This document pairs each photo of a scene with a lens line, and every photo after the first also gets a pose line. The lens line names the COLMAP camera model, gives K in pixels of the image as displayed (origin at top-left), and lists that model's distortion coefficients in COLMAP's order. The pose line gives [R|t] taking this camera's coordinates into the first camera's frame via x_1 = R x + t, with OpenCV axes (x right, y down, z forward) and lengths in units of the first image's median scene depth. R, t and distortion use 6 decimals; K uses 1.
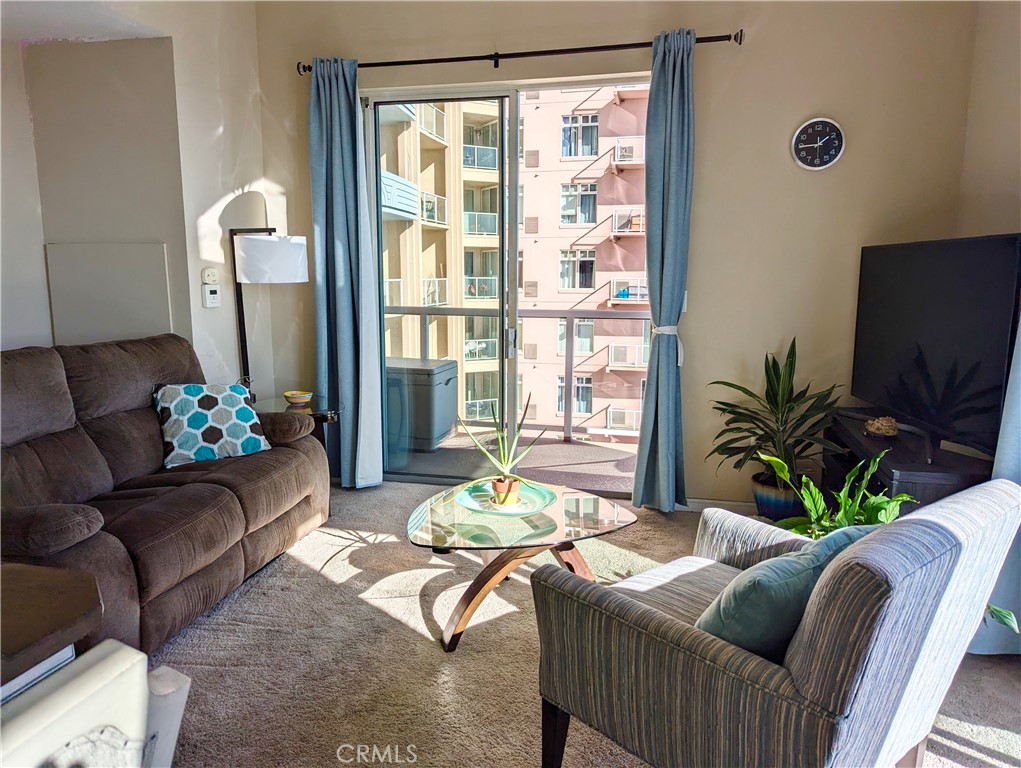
lens RADIAL K [[714.6, 0, 508.8], [0, 714.6, 380.6], [0, 0, 1]] dist [0.047089, -0.034477]
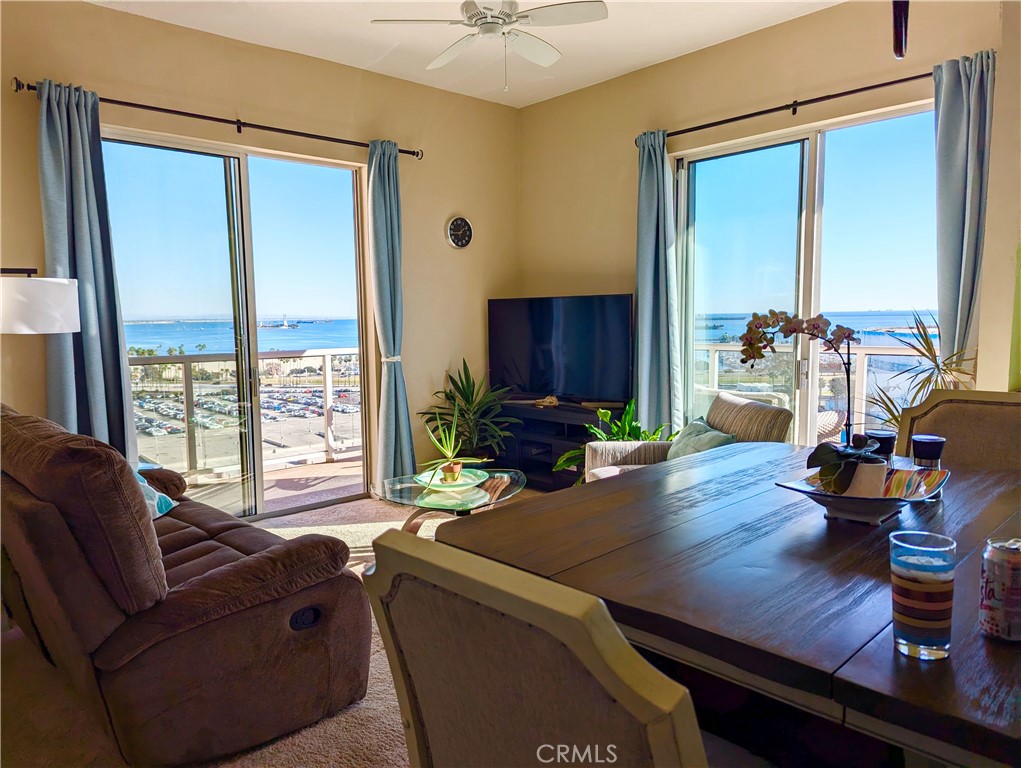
lens RADIAL K [[714.6, 0, 516.6], [0, 714.6, 387.5], [0, 0, 1]] dist [0.047089, -0.034477]
pose [[0.549443, -0.090744, 0.830589, -0.790622], [0.145758, 0.989252, 0.011658, -0.003015], [-0.822719, 0.114660, 0.556764, 0.092629]]
